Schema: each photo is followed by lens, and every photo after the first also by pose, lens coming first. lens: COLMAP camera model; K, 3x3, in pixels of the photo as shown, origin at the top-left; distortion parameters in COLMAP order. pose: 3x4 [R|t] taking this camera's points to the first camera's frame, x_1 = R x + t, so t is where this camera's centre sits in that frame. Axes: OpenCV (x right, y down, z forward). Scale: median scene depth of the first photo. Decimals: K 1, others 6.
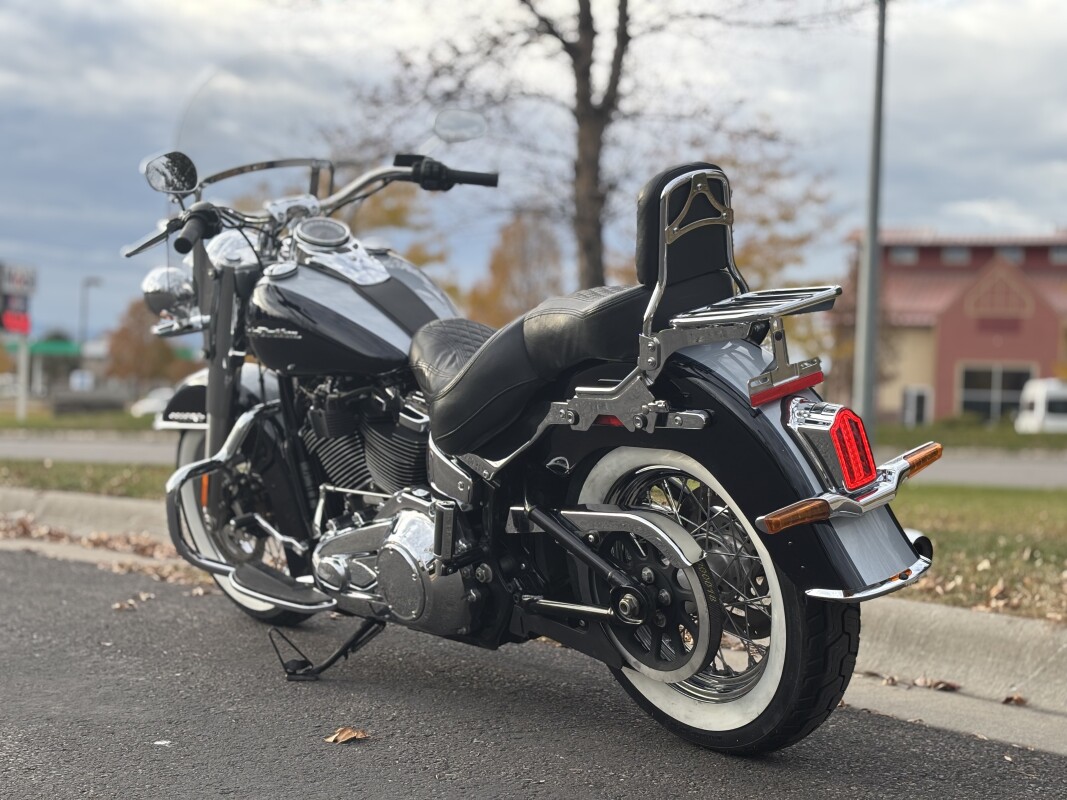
lens RADIAL K [[1653.5, 0, 533.5], [0, 1653.5, 400.0], [0, 0, 1]] dist [0.250097, -0.895232]
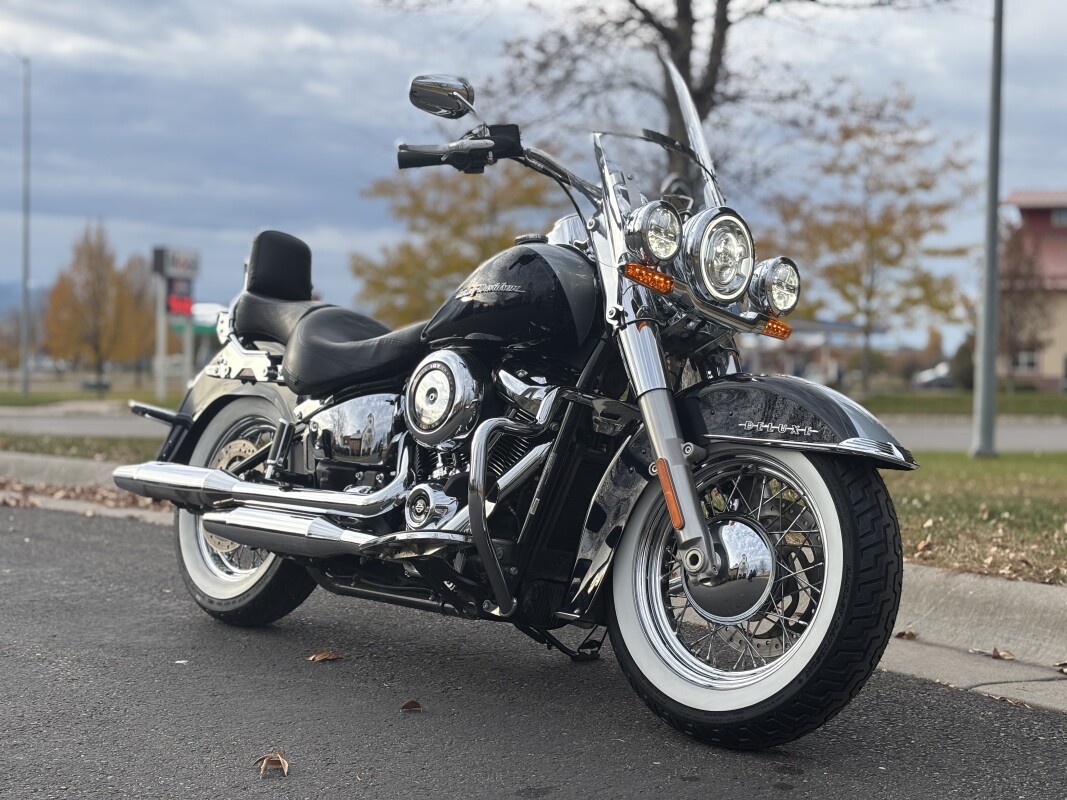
lens RADIAL K [[1653.5, 0, 533.5], [0, 1653.5, 400.0], [0, 0, 1]] dist [0.250097, -0.895232]
pose [[0.995494, -0.012434, -0.094003, 0.102933], [0.013973, 0.999779, 0.015732, -0.006645], [0.093787, -0.016975, 0.995448, -0.145986]]
